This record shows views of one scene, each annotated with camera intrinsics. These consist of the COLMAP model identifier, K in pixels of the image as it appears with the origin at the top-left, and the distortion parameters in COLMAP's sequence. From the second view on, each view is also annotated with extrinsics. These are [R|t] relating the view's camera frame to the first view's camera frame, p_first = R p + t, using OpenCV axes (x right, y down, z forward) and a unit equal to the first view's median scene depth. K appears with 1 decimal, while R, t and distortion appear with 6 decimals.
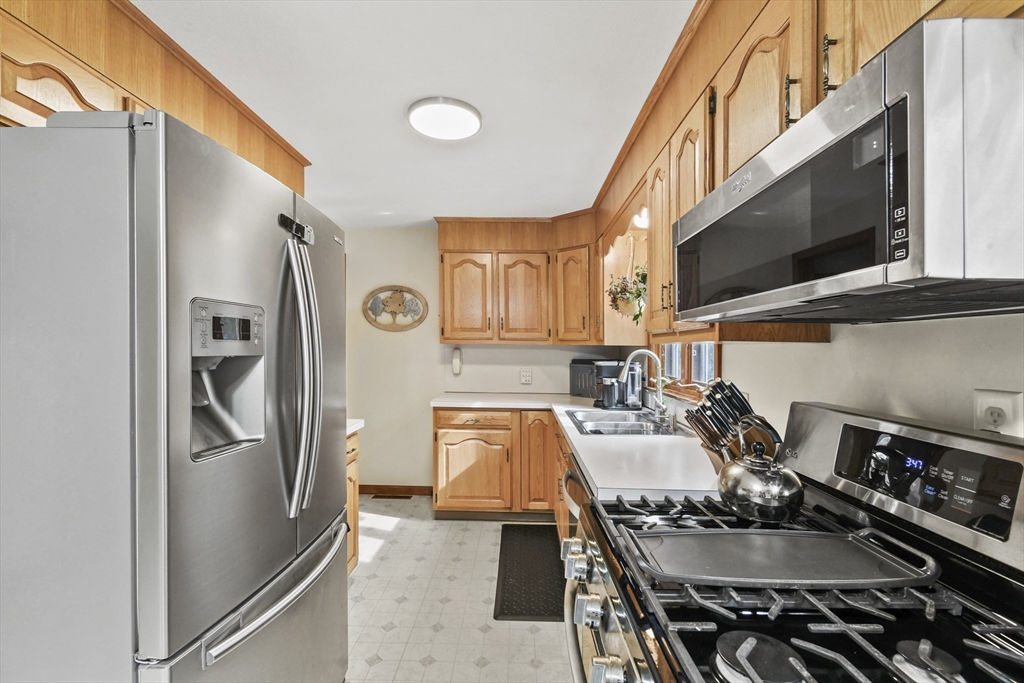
lens RADIAL K [[460.5, 0, 517.8], [0, 460.5, 339.2], [0, 0, 1]] dist [0.006972, -0.004136]
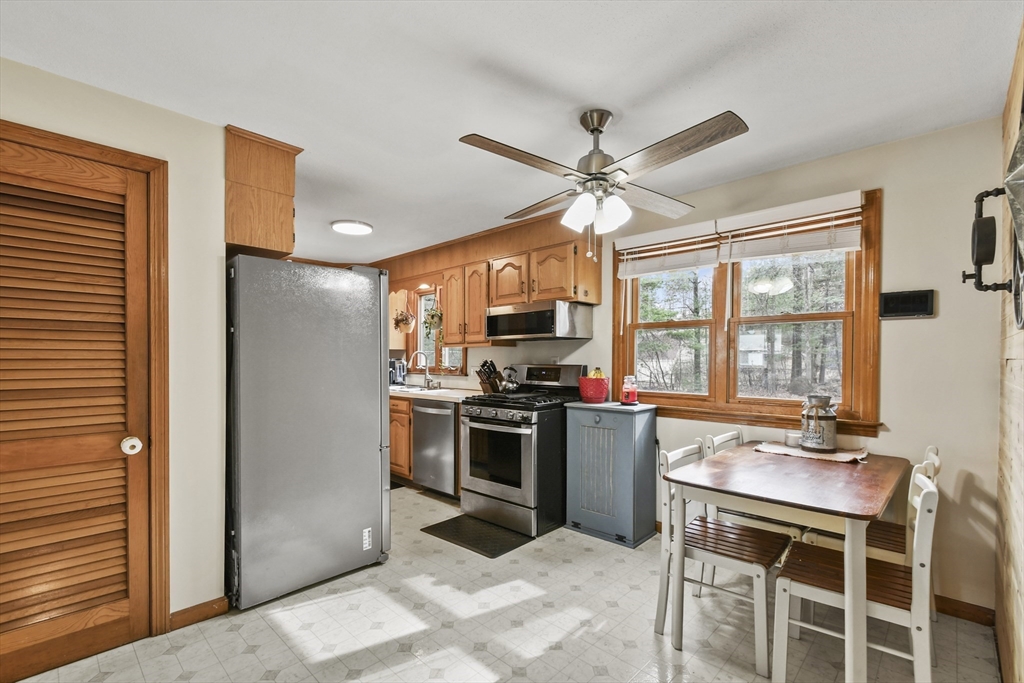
lens RADIAL K [[460.5, 0, 521.2], [0, 460.5, 373.9], [0, 0, 1]] dist [0.006972, -0.004136]
pose [[0.676316, -0.037815, 0.735640, -0.763462], [-0.002639, 0.998551, 0.053756, 0.010530], [-0.736607, -0.038297, 0.675236, -0.553540]]
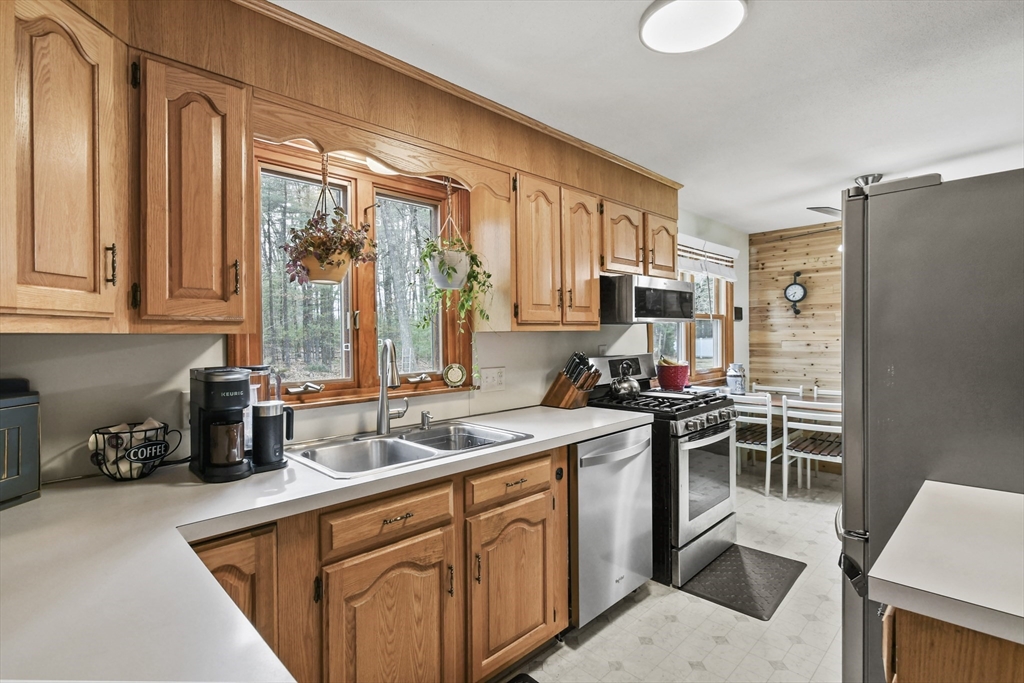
lens RADIAL K [[497.9, 0, 518.9], [0, 497.9, 343.5], [0, 0, 1]] dist [0.026417, 0.000619]
pose [[-0.722754, -0.014603, 0.690951, -0.358152], [-0.006672, 0.999878, 0.014152, 0.014175], [-0.691073, 0.005618, -0.722763, 1.273941]]
